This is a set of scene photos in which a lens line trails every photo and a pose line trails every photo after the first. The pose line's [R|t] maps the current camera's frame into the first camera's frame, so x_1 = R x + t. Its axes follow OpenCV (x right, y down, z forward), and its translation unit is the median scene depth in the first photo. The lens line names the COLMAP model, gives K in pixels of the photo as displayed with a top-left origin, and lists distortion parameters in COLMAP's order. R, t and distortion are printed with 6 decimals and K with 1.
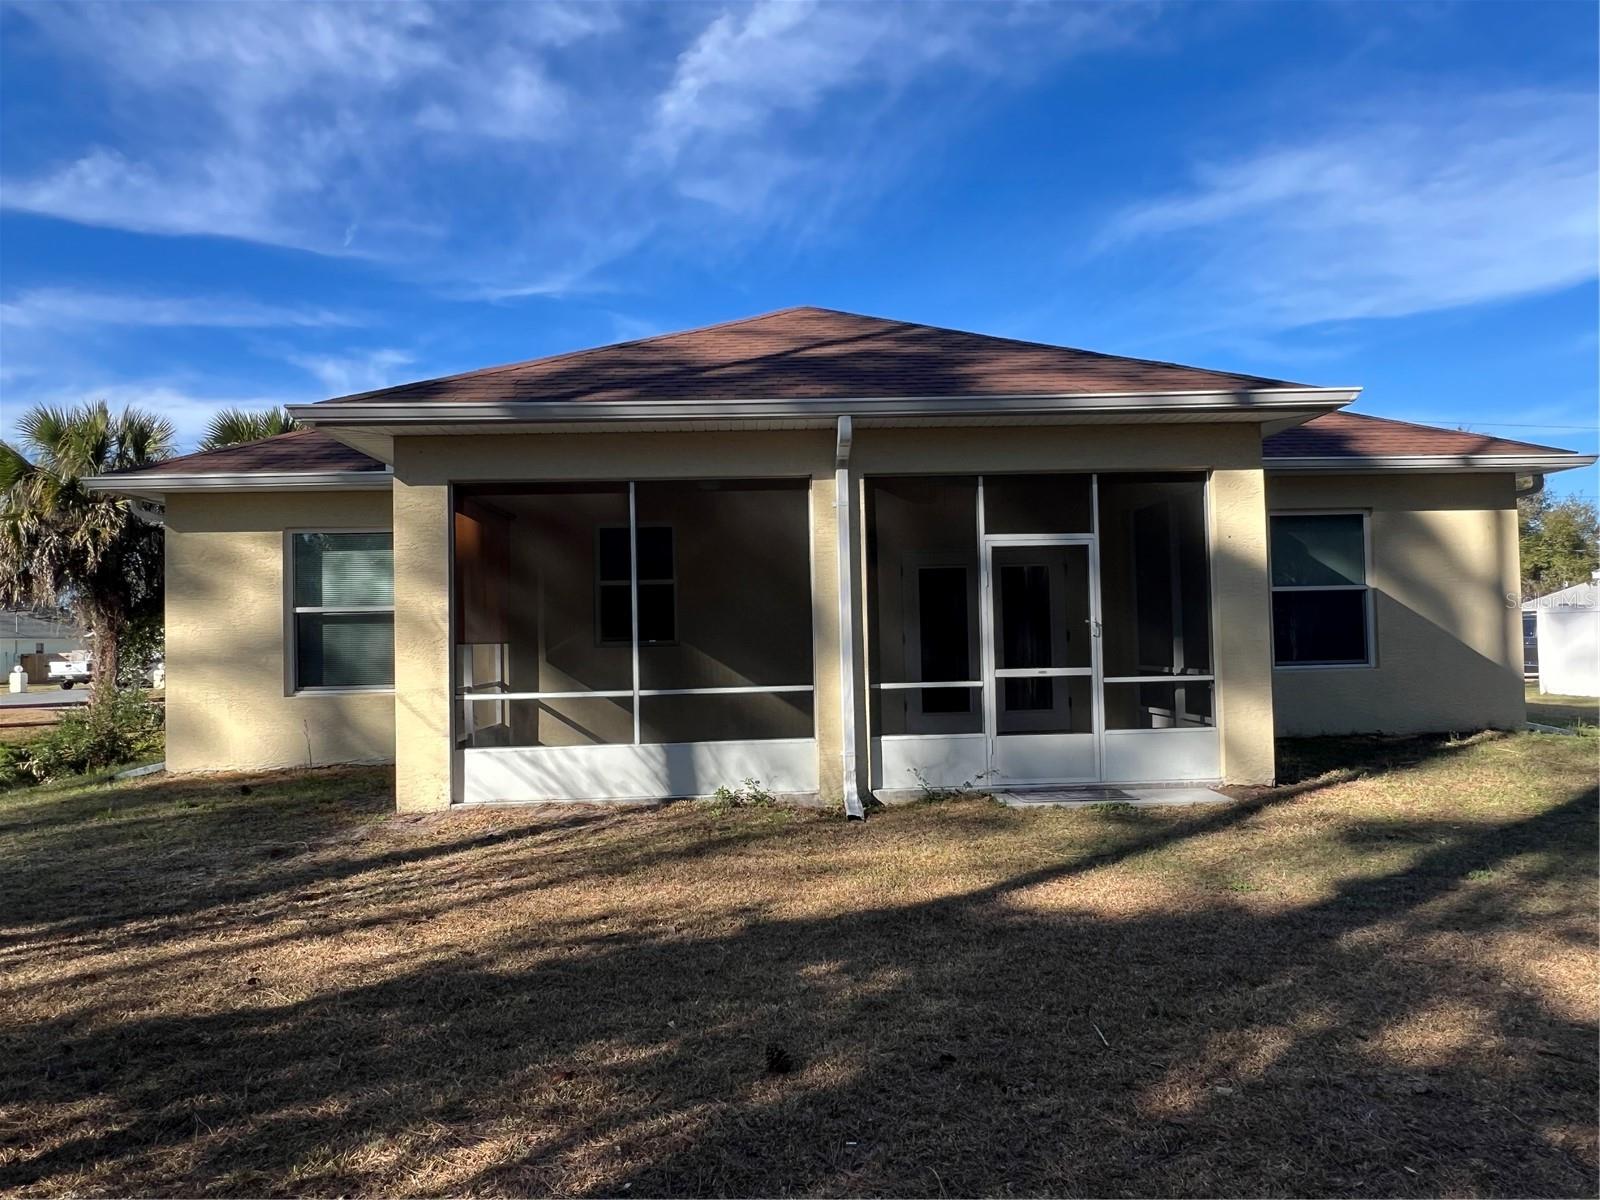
lens RADIAL K [[1026.8, 0, 799.8], [0, 1026.8, 598.8], [0, 0, 1]] dist [-0.006010, -0.003377]
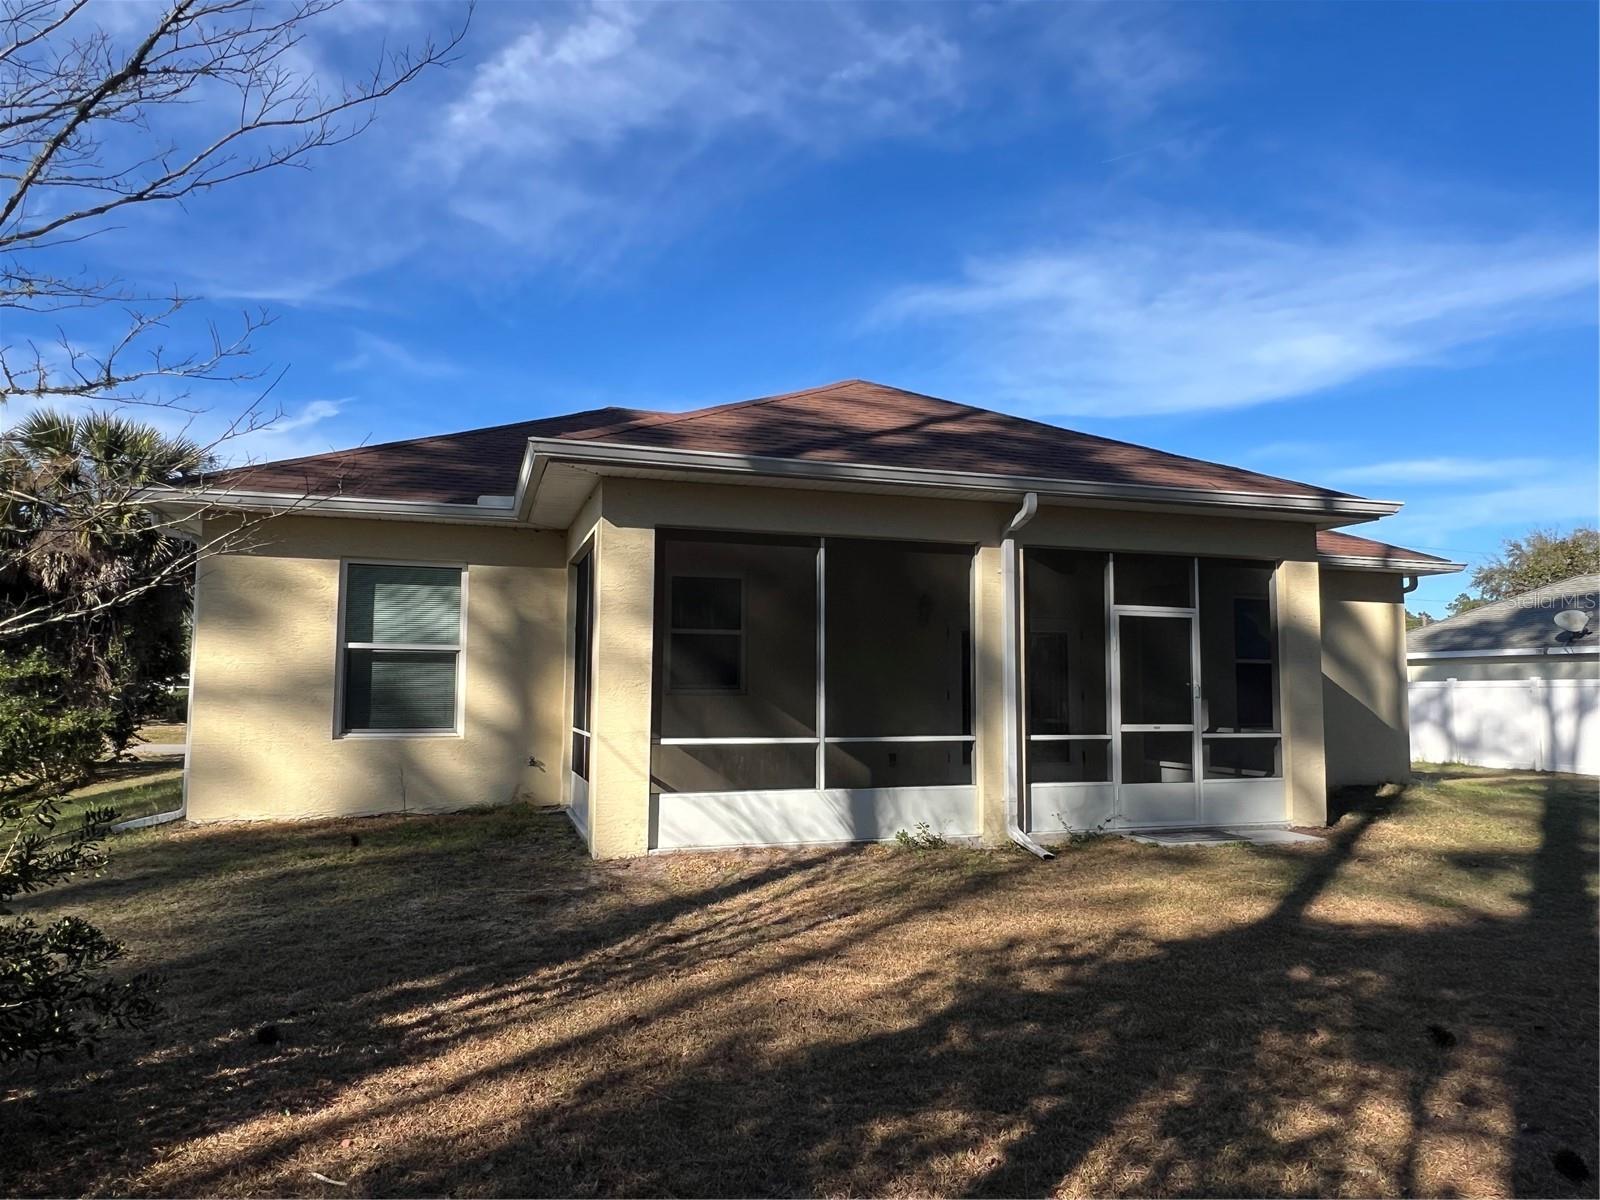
lens RADIAL K [[1026.8, 0, 796.8], [0, 1026.8, 672.3], [0, 0, 1]] dist [-0.006010, -0.003377]
pose [[0.964353, 0.033407, 0.262501, -0.359710], [-0.038595, 0.999148, 0.014631, 0.006543], [-0.261789, -0.024241, 0.964821, 0.004030]]
